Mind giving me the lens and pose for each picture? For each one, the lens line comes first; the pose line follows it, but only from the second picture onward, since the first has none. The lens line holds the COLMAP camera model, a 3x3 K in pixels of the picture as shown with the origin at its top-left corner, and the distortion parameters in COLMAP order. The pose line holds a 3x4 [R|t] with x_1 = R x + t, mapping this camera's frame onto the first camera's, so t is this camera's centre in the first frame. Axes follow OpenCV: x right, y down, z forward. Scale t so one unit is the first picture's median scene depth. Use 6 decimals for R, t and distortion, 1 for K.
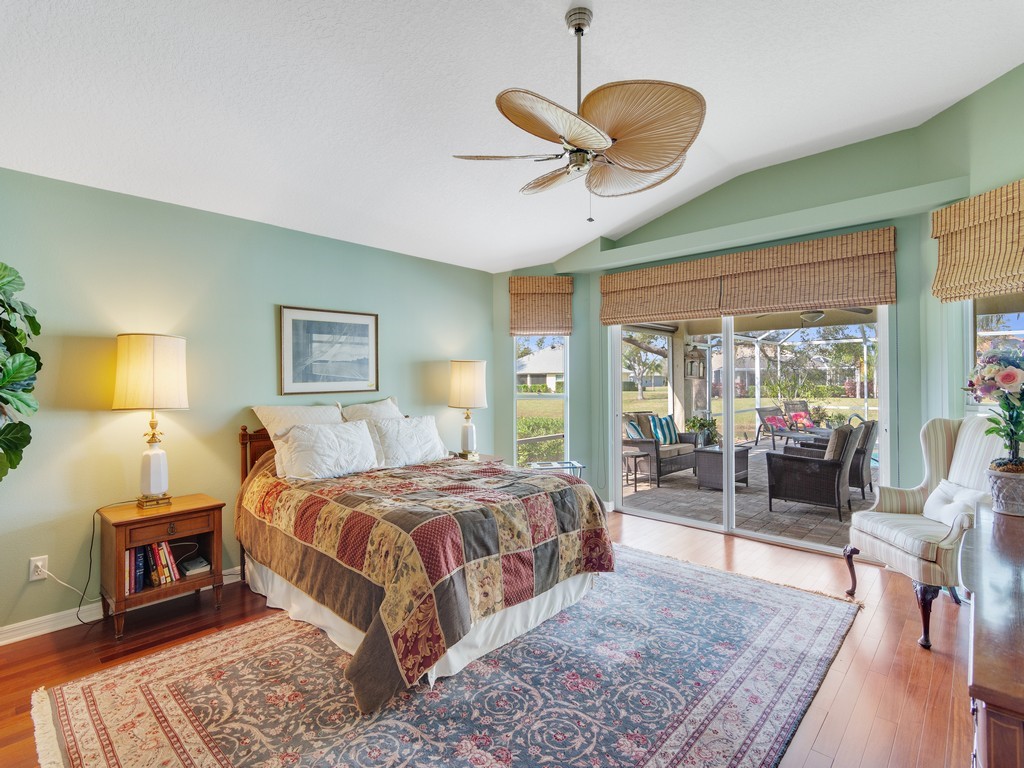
lens RADIAL K [[498.4, 0, 509.3], [0, 498.4, 377.3], [0, 0, 1]] dist [-0.002481, 0.000223]
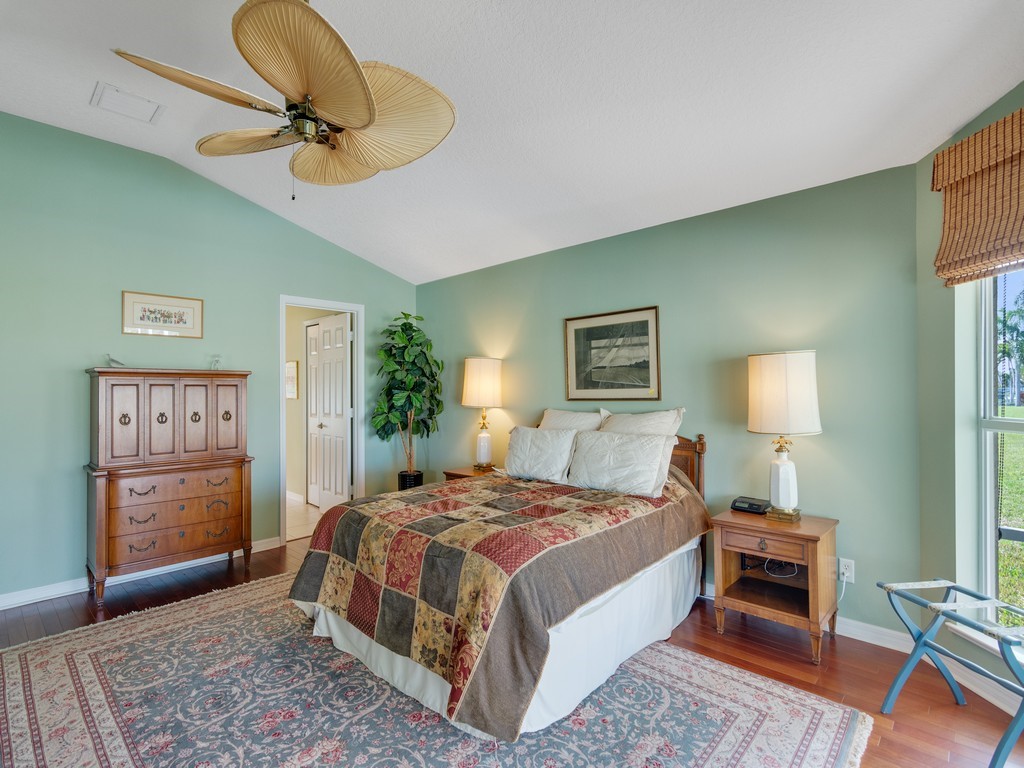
lens RADIAL K [[498.4, 0, 509.1], [0, 498.4, 393.1], [0, 0, 1]] dist [-0.002481, 0.000223]
pose [[0.005415, 0.012194, -0.999911, 0.597636], [0.009756, 0.999877, 0.012246, 0.004289], [0.999938, -0.009822, 0.005295, 0.814253]]
